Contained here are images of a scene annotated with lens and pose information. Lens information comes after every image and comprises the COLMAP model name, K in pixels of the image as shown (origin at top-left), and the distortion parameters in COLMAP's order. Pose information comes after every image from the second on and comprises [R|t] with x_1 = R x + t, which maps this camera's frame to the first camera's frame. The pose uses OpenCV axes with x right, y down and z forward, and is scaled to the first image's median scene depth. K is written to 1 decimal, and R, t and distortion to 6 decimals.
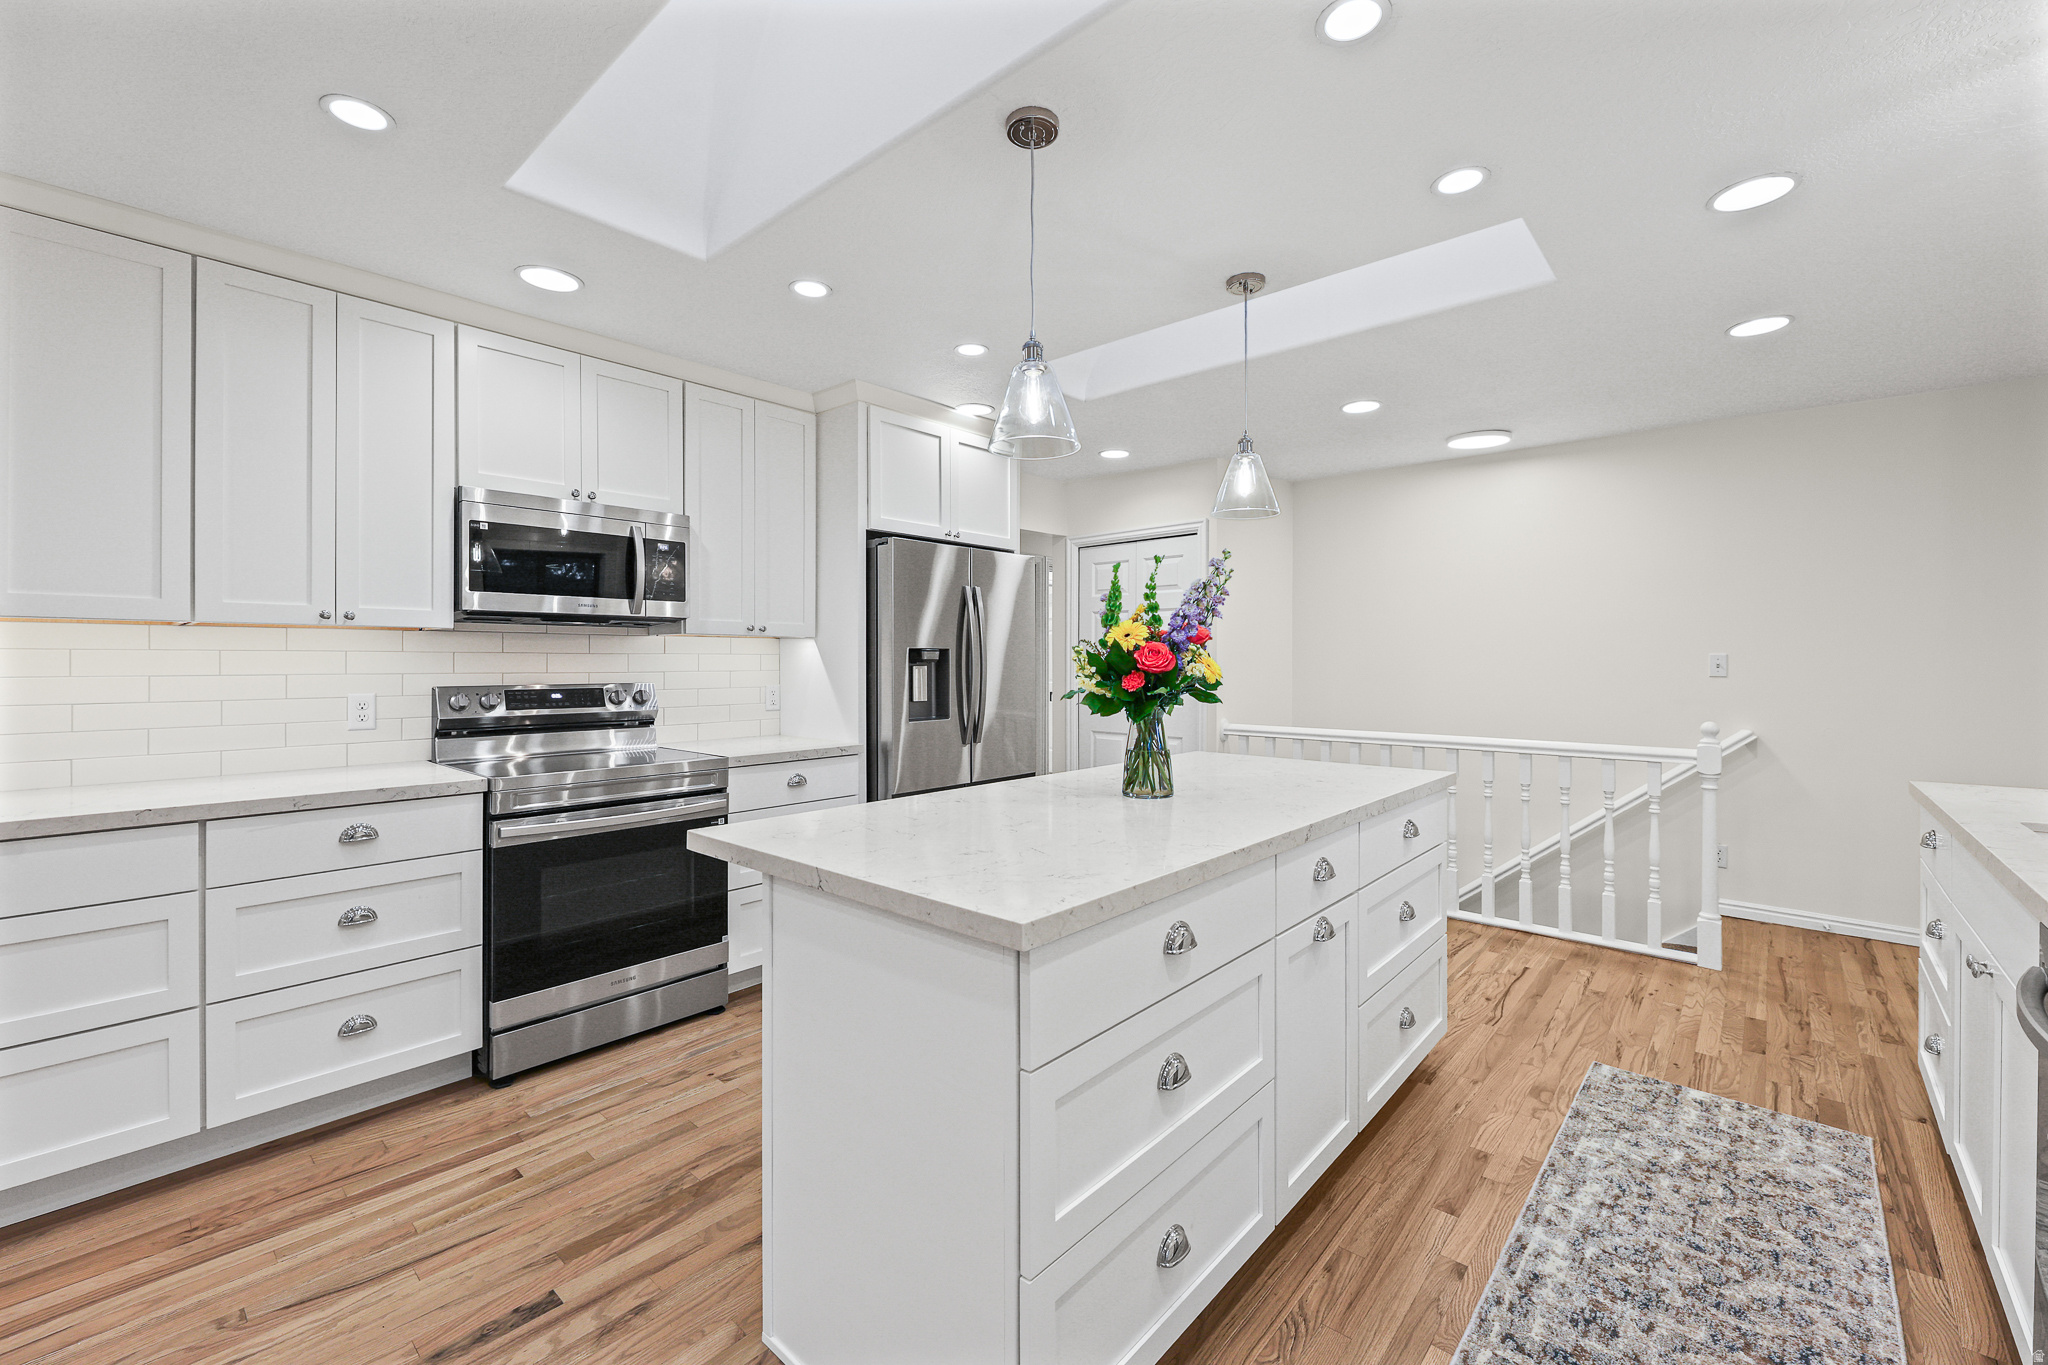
lens RADIAL K [[858.6, 0, 1038.7], [0, 858.6, 661.0], [0, 0, 1]] dist [0.010311, 0.000364]
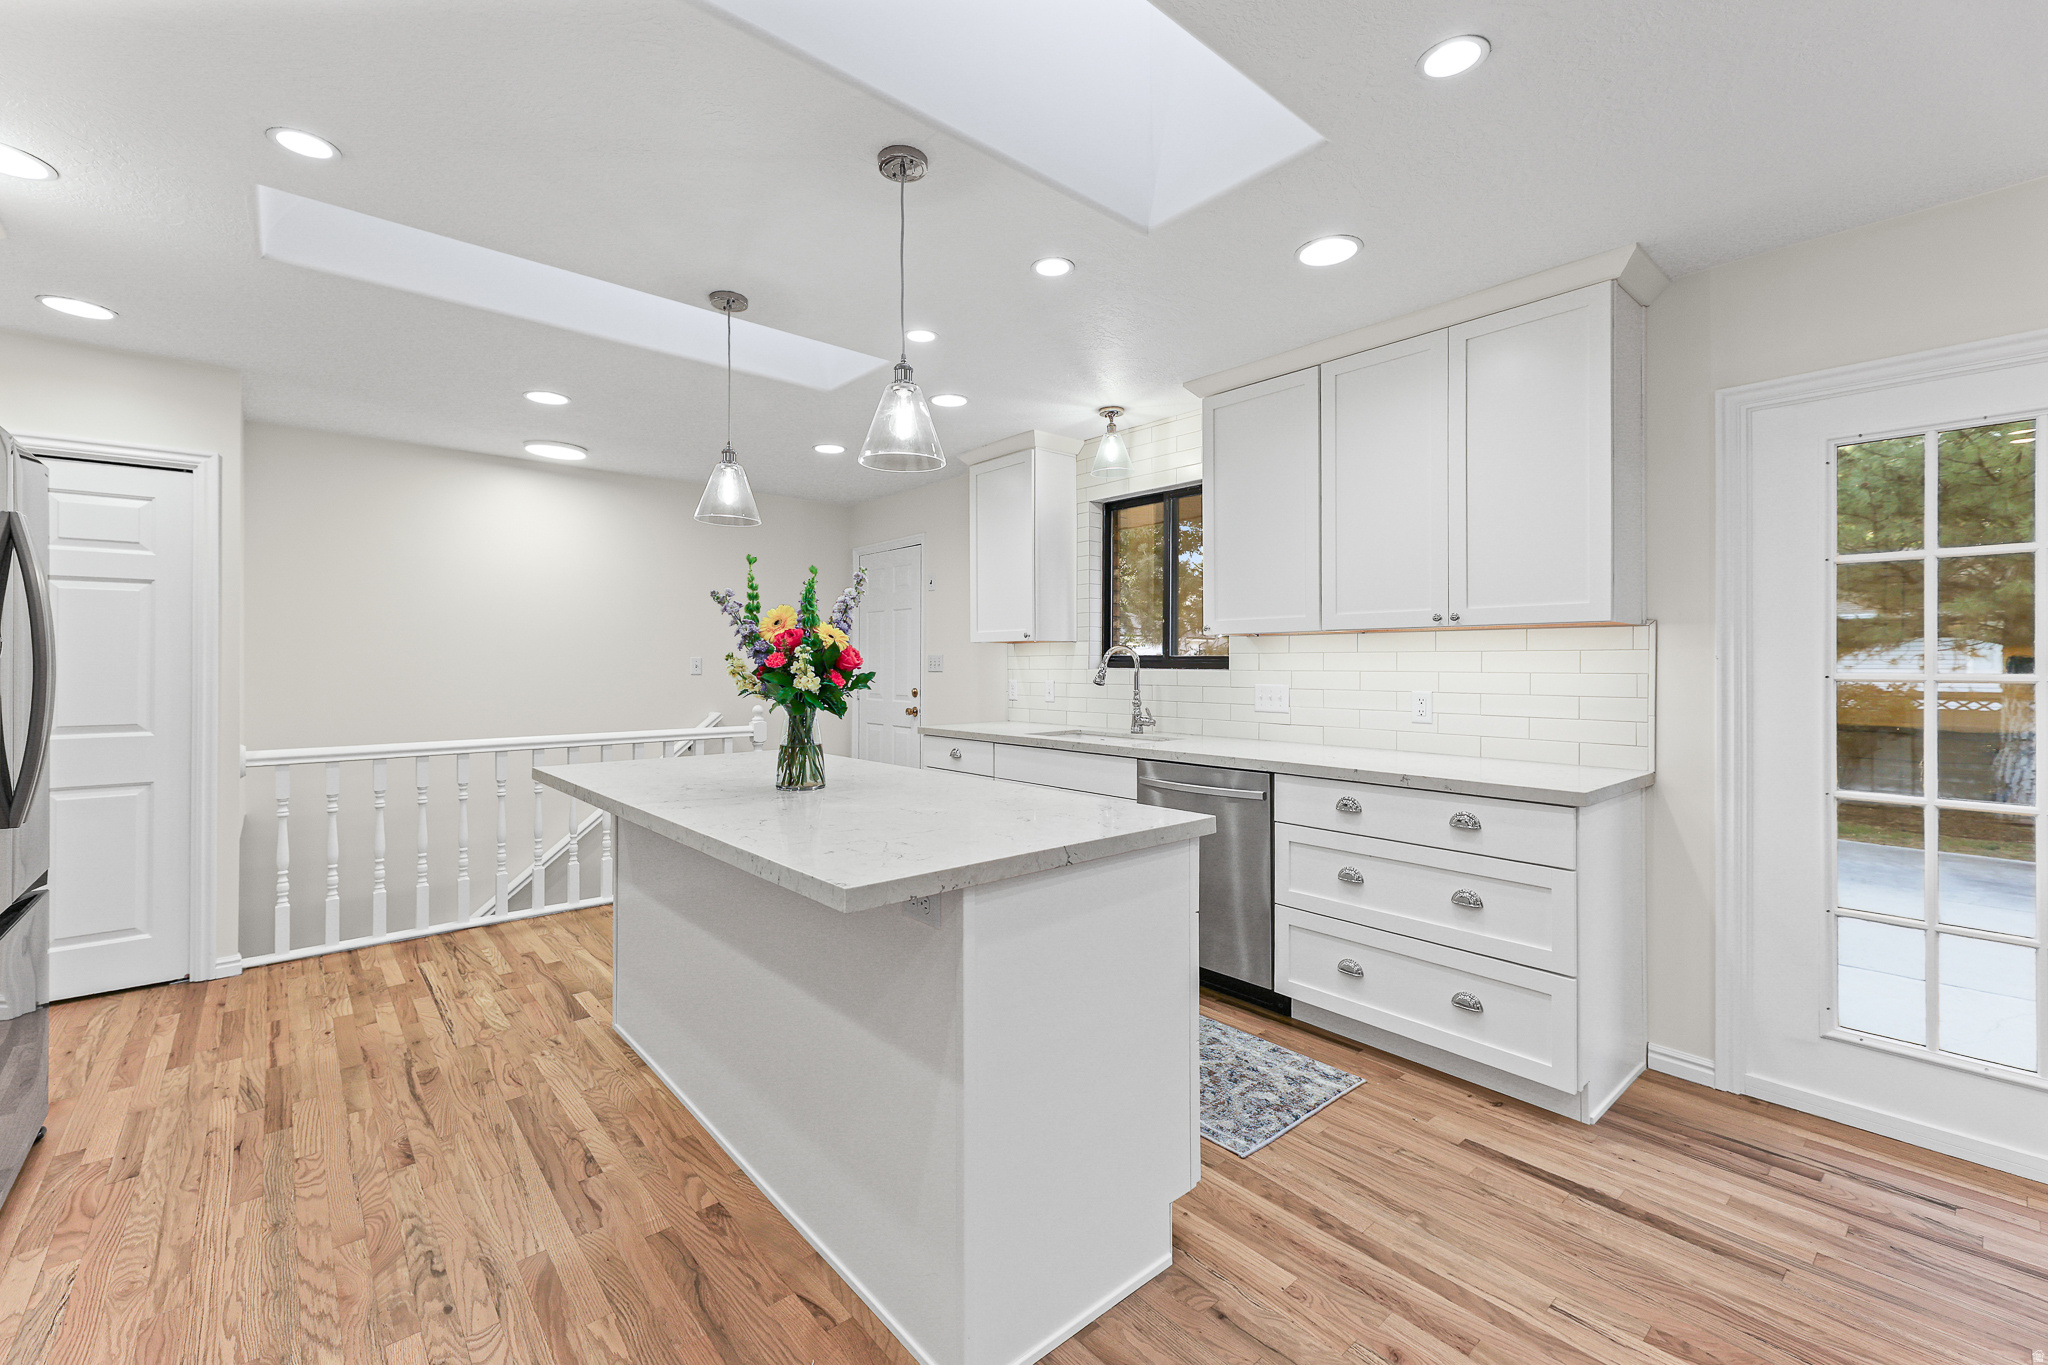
lens RADIAL K [[858.6, 0, 1038.7], [0, 858.6, 661.0], [0, 0, 1]] dist [0.010311, 0.000364]
pose [[0.142217, -0.000923, 0.989835, -0.747599], [0.002382, 0.999997, 0.000590, 0.001906], [-0.989833, 0.002274, 0.142219, 0.478313]]
